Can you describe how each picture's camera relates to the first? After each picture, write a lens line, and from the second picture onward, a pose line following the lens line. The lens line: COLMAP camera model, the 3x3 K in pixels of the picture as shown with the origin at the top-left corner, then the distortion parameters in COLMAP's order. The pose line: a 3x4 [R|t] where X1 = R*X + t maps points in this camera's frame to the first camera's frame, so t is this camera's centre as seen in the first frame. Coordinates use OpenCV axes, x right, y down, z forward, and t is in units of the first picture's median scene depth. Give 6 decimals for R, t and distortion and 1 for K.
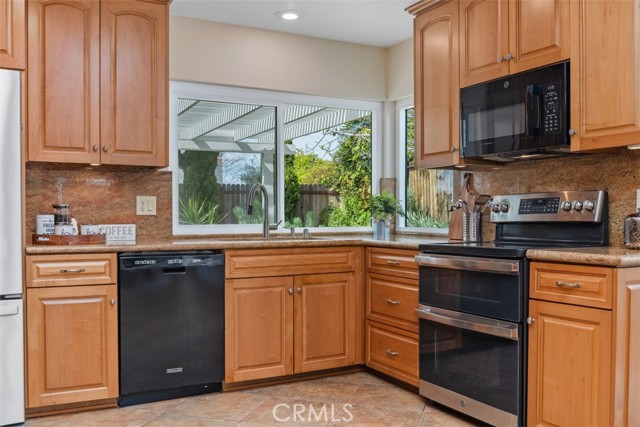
lens RADIAL K [[597.8, 0, 320.5], [0, 597.8, 228.2], [0, 0, 1]] dist [-0.011347, -0.003845]
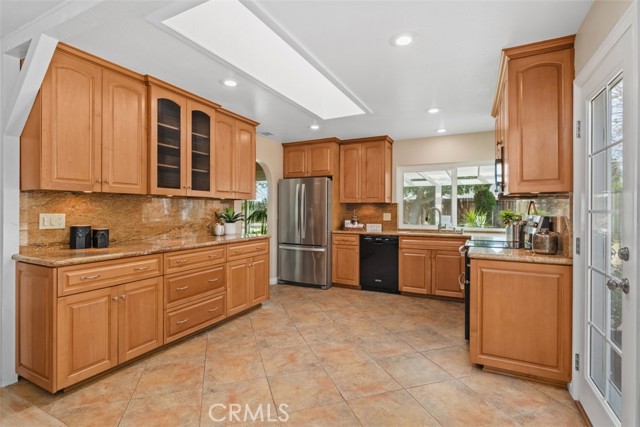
lens RADIAL K [[306.5, 0, 319.5], [0, 306.5, 210.9], [0, 0, 1]] dist [-0.002633, -0.000230]
pose [[0.576320, 0.000838, -0.817224, 0.675856], [-0.019388, 0.999732, -0.012647, -0.045243], [0.816994, 0.023133, 0.576182, 0.001674]]
